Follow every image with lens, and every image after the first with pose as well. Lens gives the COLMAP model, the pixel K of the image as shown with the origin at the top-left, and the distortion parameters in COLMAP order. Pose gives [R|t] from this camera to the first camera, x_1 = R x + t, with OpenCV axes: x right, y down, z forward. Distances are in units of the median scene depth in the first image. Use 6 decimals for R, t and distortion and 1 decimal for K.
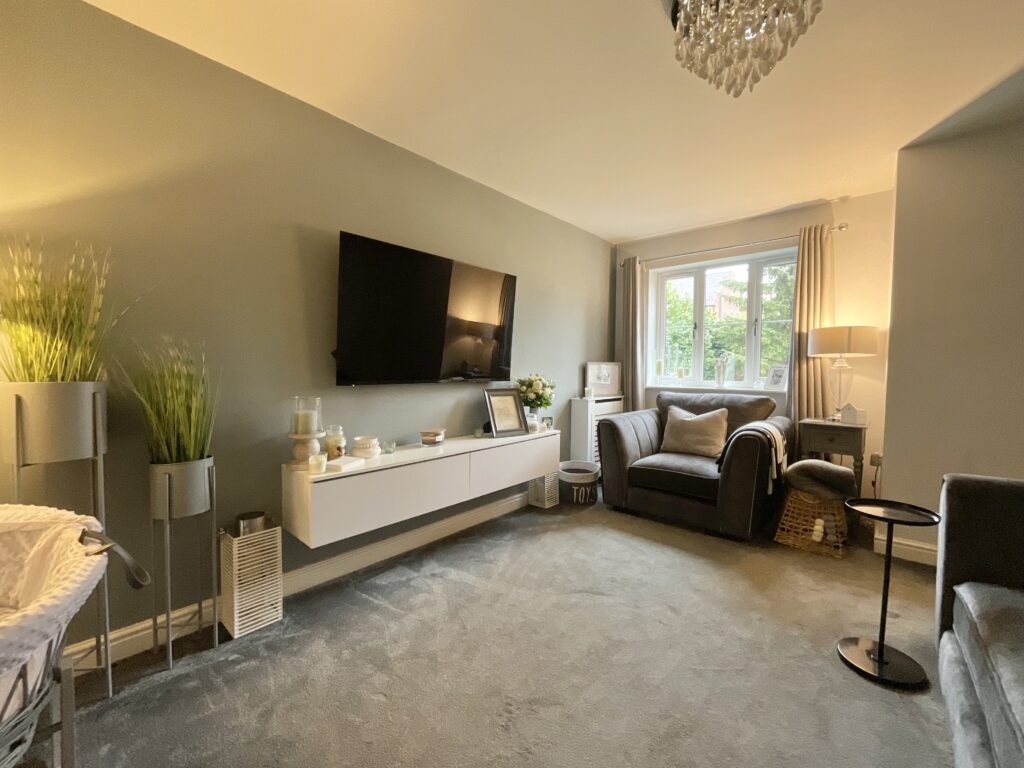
lens RADIAL K [[416.3, 0, 512.0], [0, 416.3, 384.0], [0, 0, 1]] dist [-0.000132, -0.000204]
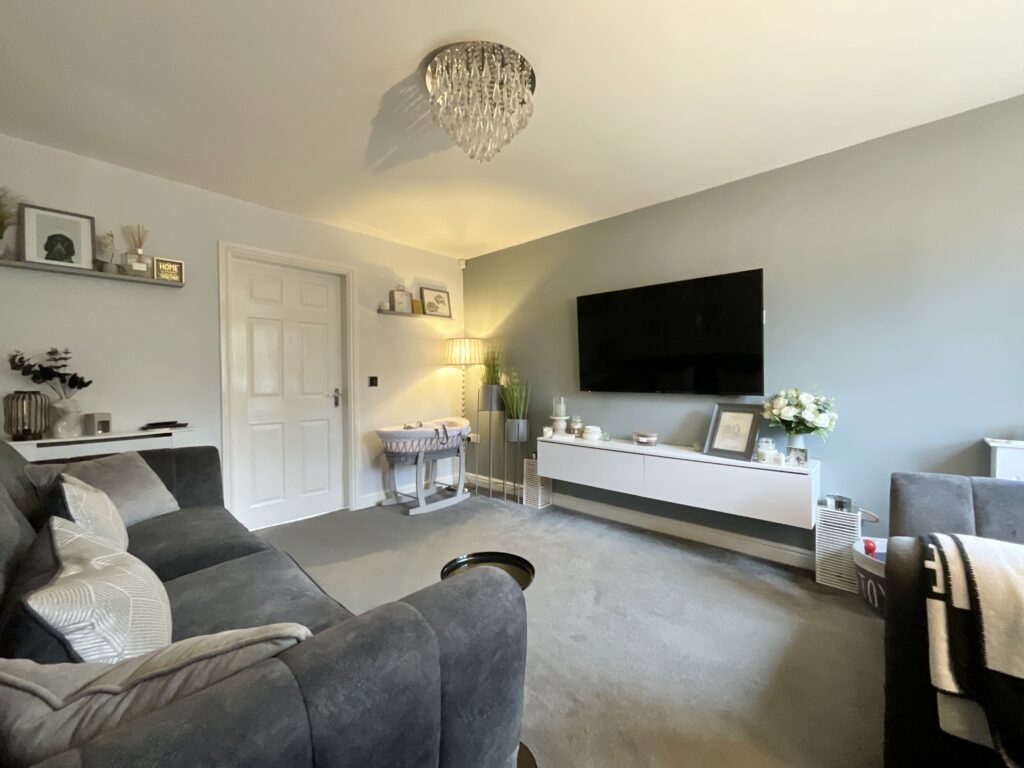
lens RADIAL K [[416.3, 0, 512.0], [0, 416.3, 384.0], [0, 0, 1]] dist [-0.000132, -0.000204]
pose [[-0.012496, 0.012583, -0.999843, 1.215349], [-0.032118, 0.999400, 0.012978, -0.036728], [0.999406, 0.032275, -0.012085, 0.765708]]
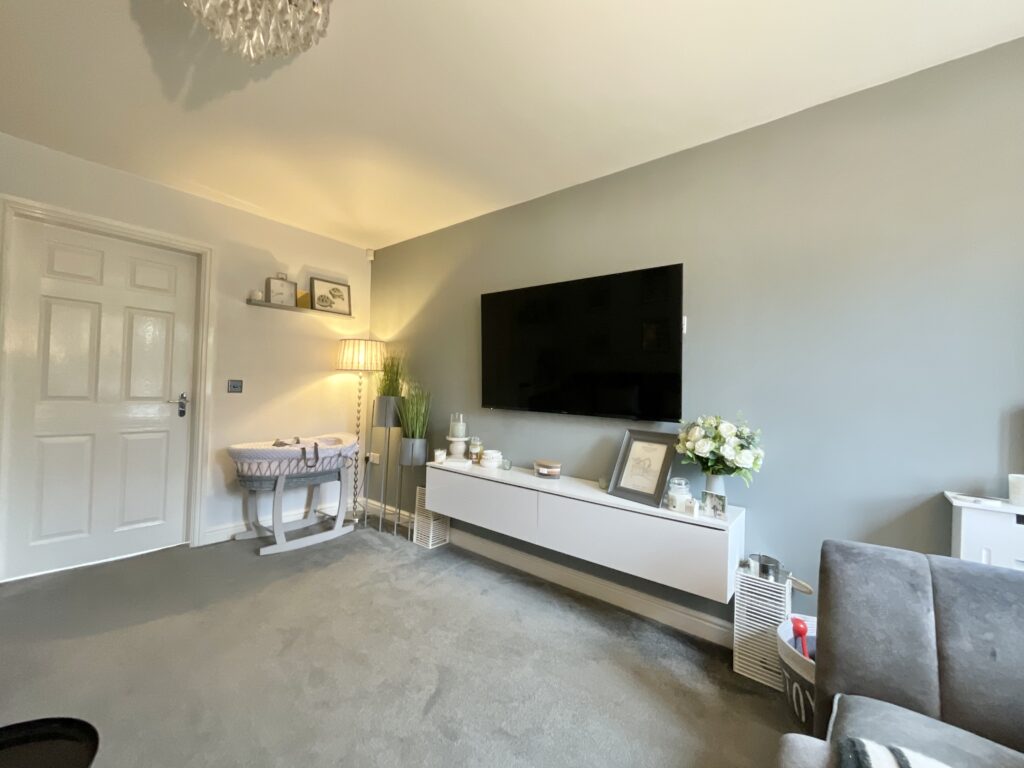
lens RADIAL K [[417.6, 0, 510.0], [0, 417.6, 385.1], [0, 0, 1]] dist [-0.000827, 0.000229]
pose [[0.043450, -0.013564, -0.998963, 0.944189], [-0.070998, 0.997338, -0.016630, -0.053718], [0.996530, 0.071647, 0.042372, 1.043641]]
